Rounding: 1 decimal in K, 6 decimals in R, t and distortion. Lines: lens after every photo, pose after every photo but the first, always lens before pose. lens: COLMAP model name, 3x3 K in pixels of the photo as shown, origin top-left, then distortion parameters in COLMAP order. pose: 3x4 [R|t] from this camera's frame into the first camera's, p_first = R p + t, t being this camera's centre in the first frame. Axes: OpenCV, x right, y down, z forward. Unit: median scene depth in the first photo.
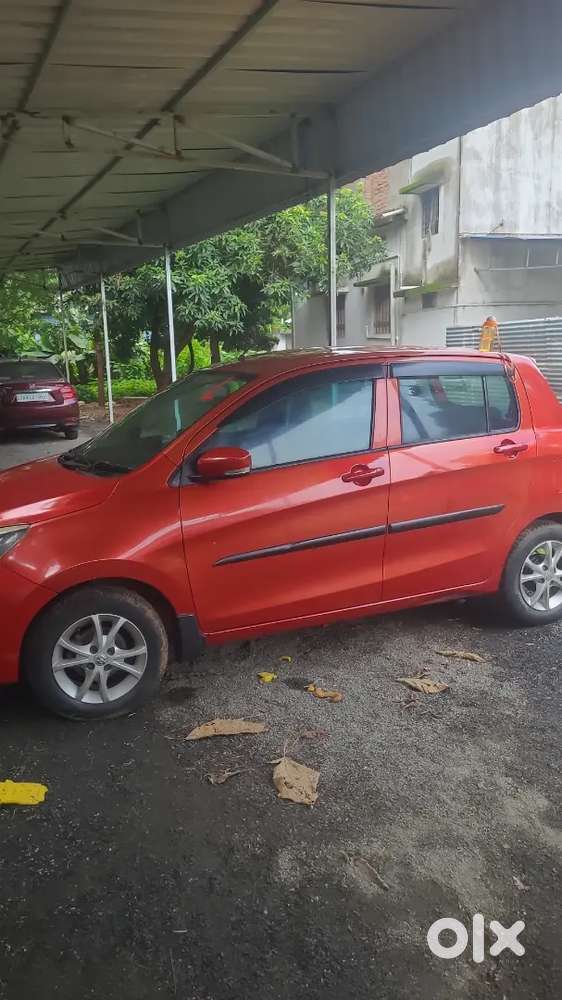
lens RADIAL K [[756.3, 0, 272.6], [0, 756.3, 505.6], [0, 0, 1]] dist [0.058959, -0.042666]
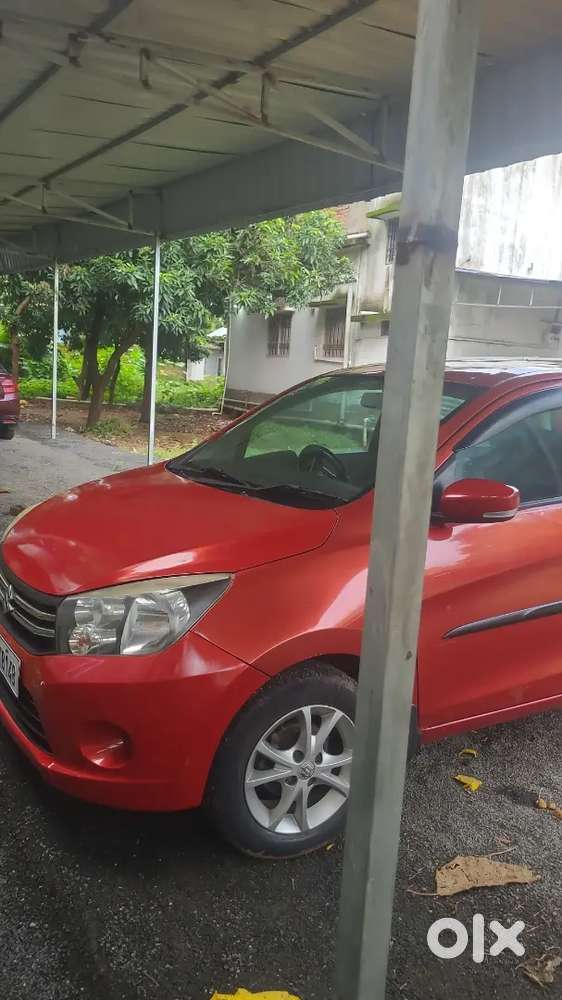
lens RADIAL K [[756.1, 0, 281.0], [0, 756.1, 500.0], [0, 0, 1]] dist [0.056445, -0.048113]
pose [[0.984266, 0.067950, 0.163104, -0.211213], [-0.062810, 0.997359, -0.036470, -0.009812], [-0.165151, 0.025651, 0.985935, 0.173241]]
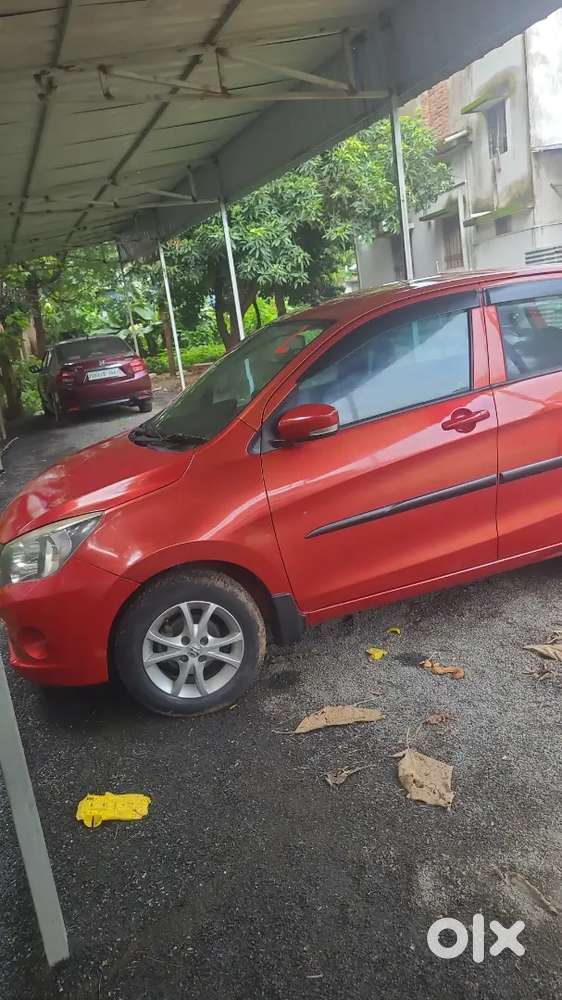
lens RADIAL K [[756.1, 0, 281.0], [0, 756.1, 500.0], [0, 0, 1]] dist [0.056445, -0.048113]
pose [[0.991247, -0.089013, -0.097496, -0.009656], [0.093771, 0.994560, 0.045356, -0.005217], [0.092929, -0.054101, 0.994202, 0.062547]]
